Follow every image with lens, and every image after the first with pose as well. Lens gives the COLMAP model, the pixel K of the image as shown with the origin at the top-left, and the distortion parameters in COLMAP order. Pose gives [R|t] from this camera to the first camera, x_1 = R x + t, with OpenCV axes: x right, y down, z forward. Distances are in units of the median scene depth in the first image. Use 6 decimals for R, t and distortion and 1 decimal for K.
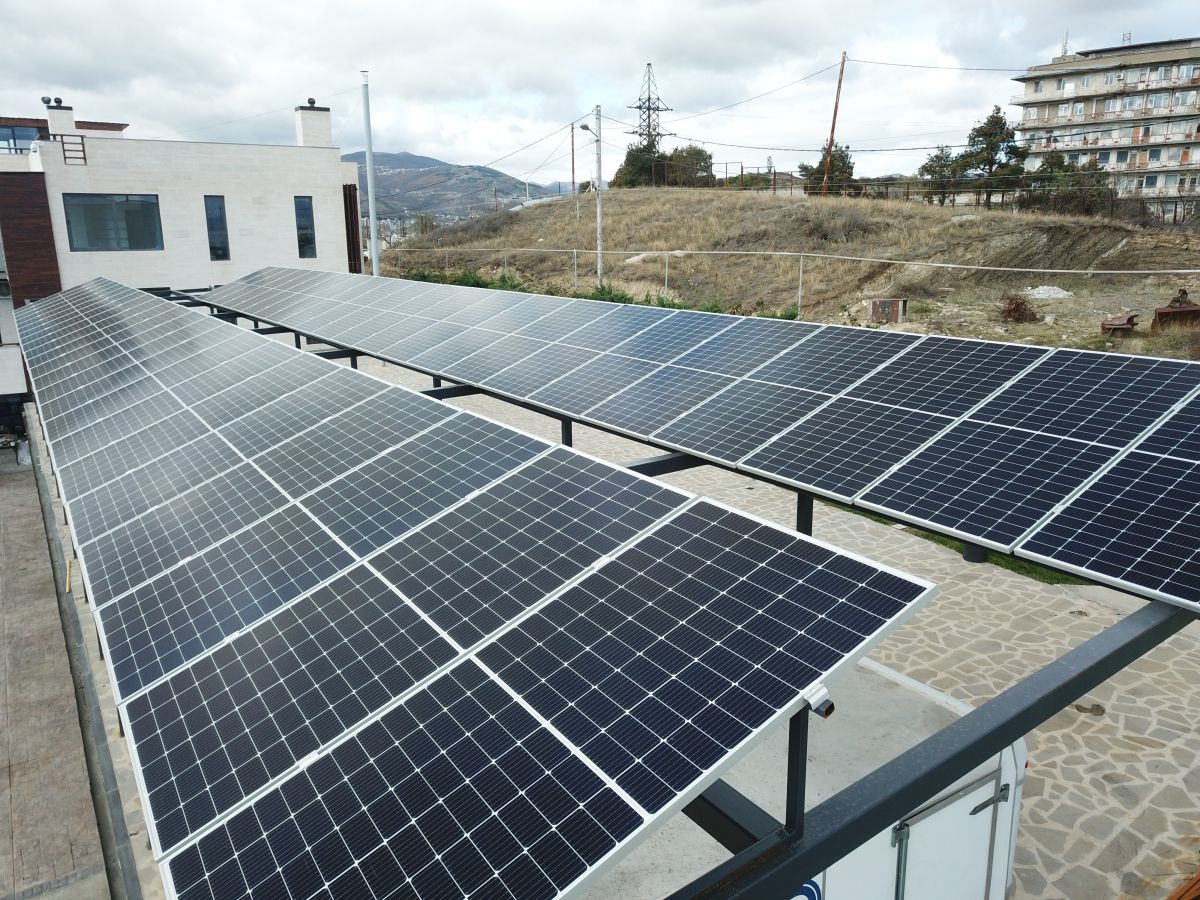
lens RADIAL K [[917.3, 0, 595.8], [0, 917.3, 453.2], [0, 0, 1]] dist [0.009007, 0.001063]
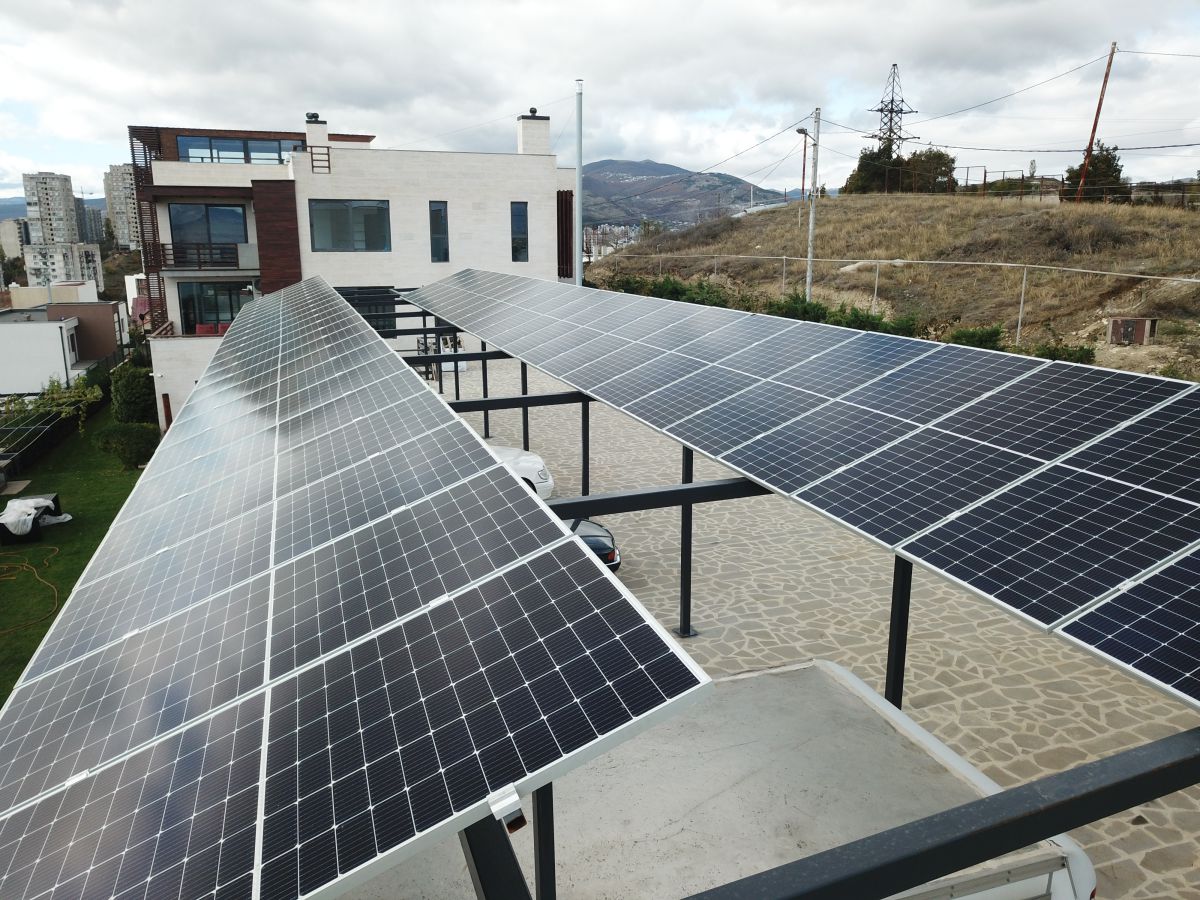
lens RADIAL K [[917.3, 0, 594.9], [0, 917.3, 452.4], [0, 0, 1]] dist [0.009007, 0.001063]
pose [[0.968868, 0.066554, -0.238465, 0.032597], [-0.068393, 0.997658, 0.000562, -0.003191], [0.237944, 0.015765, 0.971151, 0.015530]]
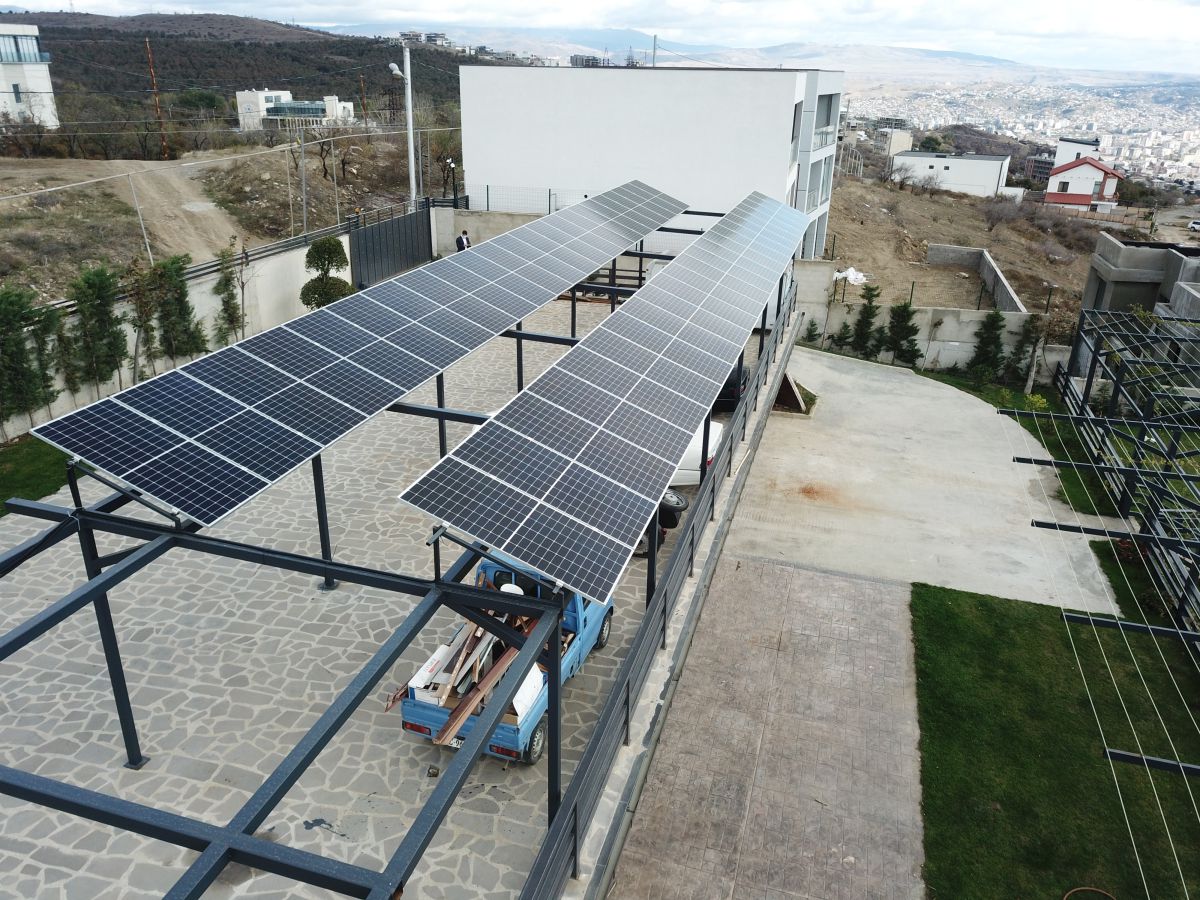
lens RADIAL K [[917.3, 0, 599.1], [0, 917.3, 455.5], [0, 0, 1]] dist [0.009007, 0.001063]
pose [[-0.658870, -0.294760, 0.692103, -0.532606], [0.167130, 0.839684, 0.516719, -0.243021], [-0.733456, 0.456122, -0.503979, 0.711760]]
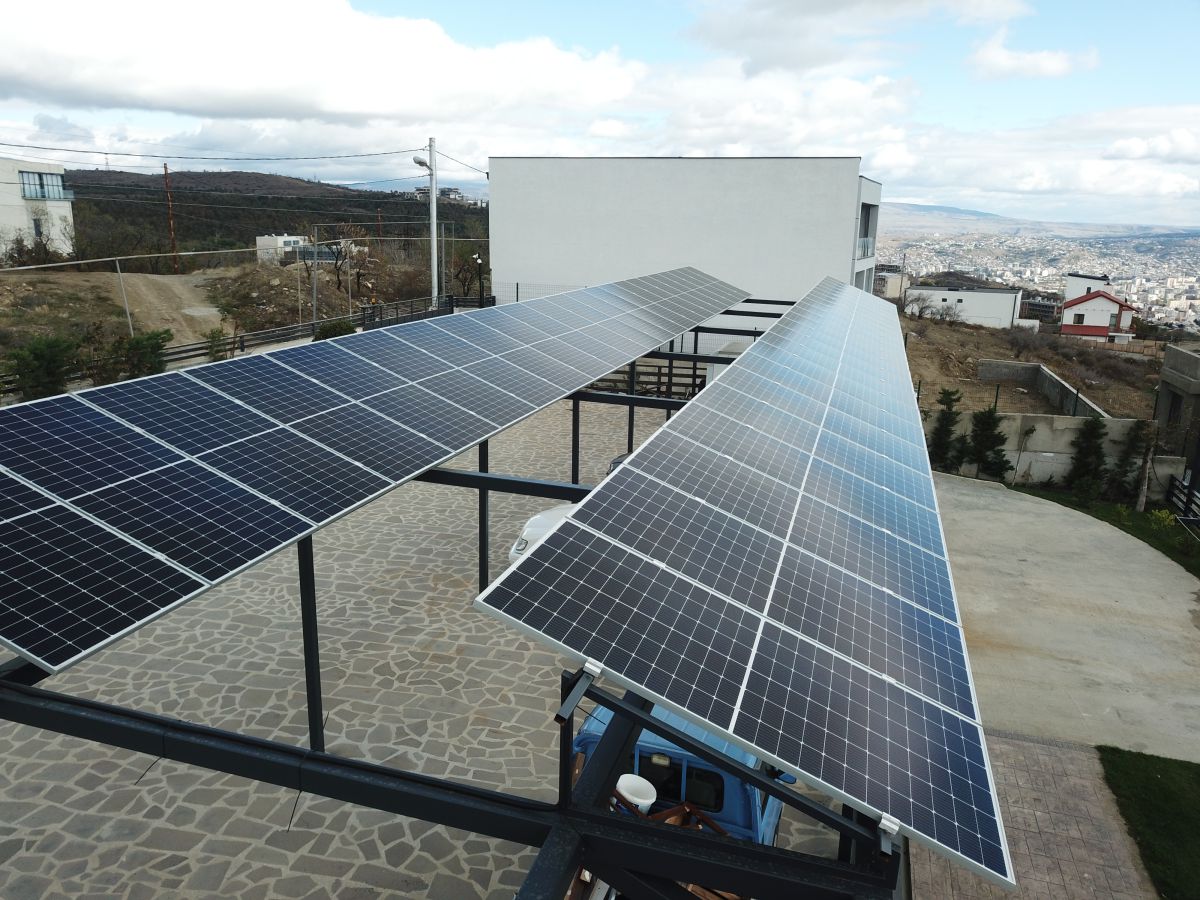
lens RADIAL K [[917.3, 0, 598.8], [0, 917.3, 455.8], [0, 0, 1]] dist [0.009007, 0.001063]
pose [[-0.655506, -0.189586, 0.731005, -0.418712], [0.167988, 0.907118, 0.385898, -0.172475], [-0.736269, 0.375759, -0.562773, 0.676760]]
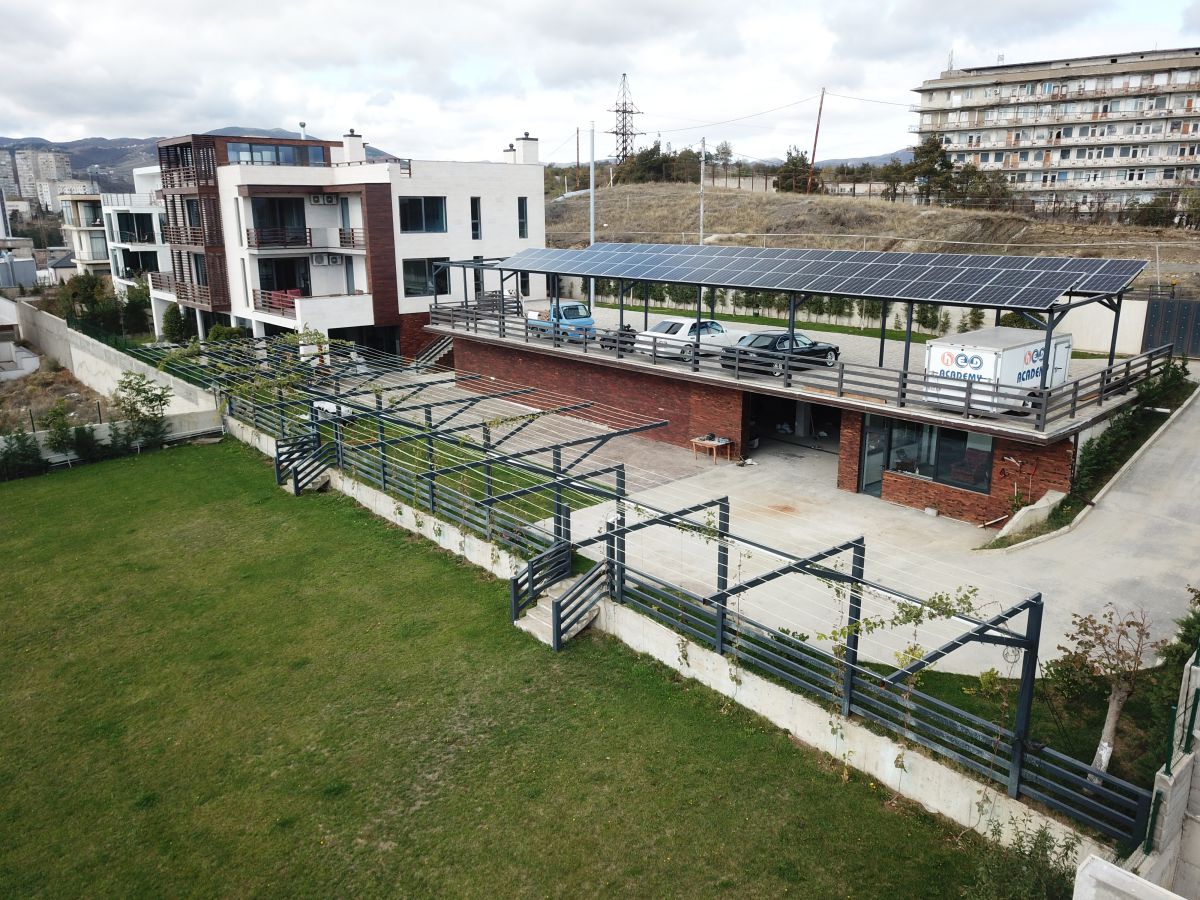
lens RADIAL K [[917.3, 0, 592.6], [0, 917.3, 456.3], [0, 0, 1]] dist [0.009007, 0.001063]
pose [[0.992706, -0.025592, 0.117816, -0.406235], [0.022926, 0.999451, 0.023928, 0.118225], [-0.118364, -0.021053, 0.992747, -0.543802]]
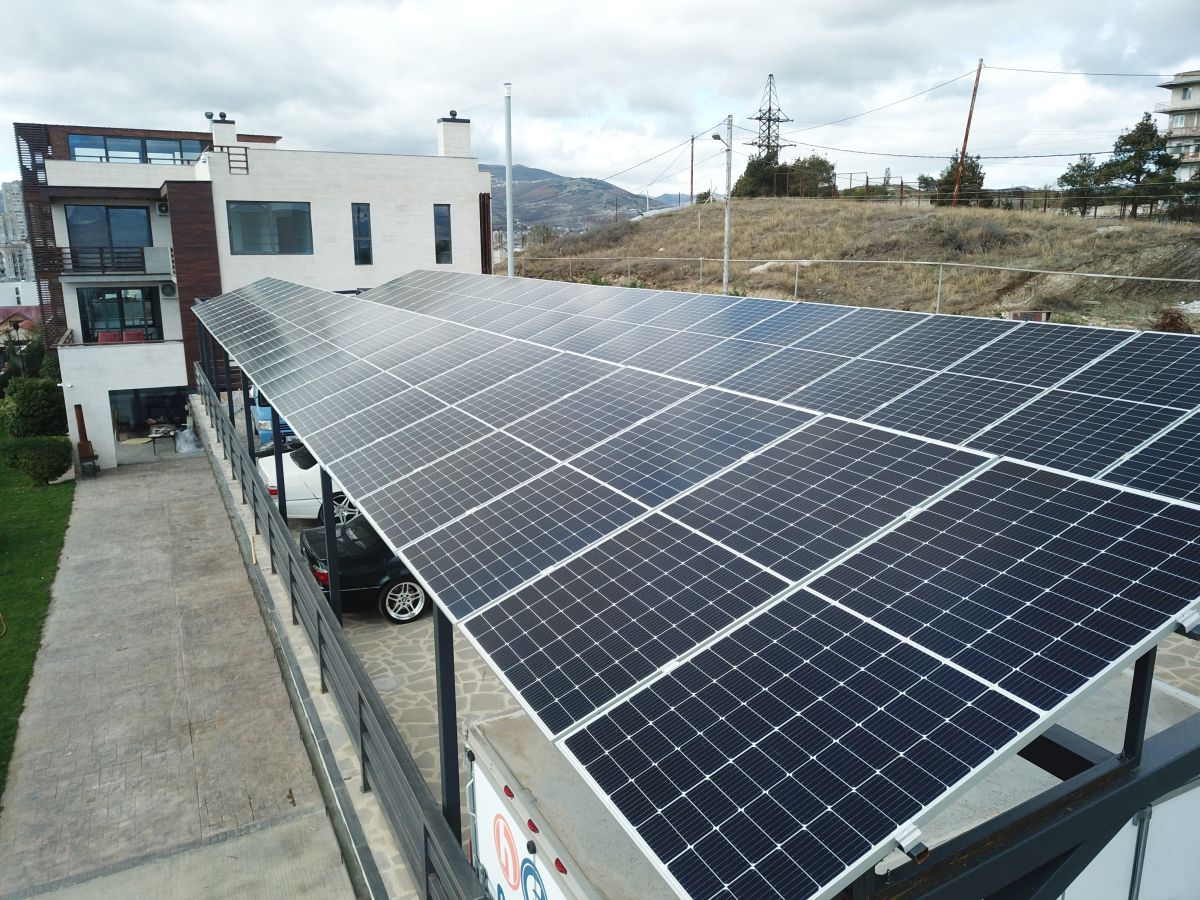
lens RADIAL K [[917.3, 0, 595.0], [0, 917.3, 452.7], [0, 0, 1]] dist [0.009007, 0.001063]
pose [[0.993317, 0.032977, -0.110611, -0.022826], [-0.034376, 0.999351, -0.010766, 0.006868], [0.110184, 0.014497, 0.993805, -0.010615]]
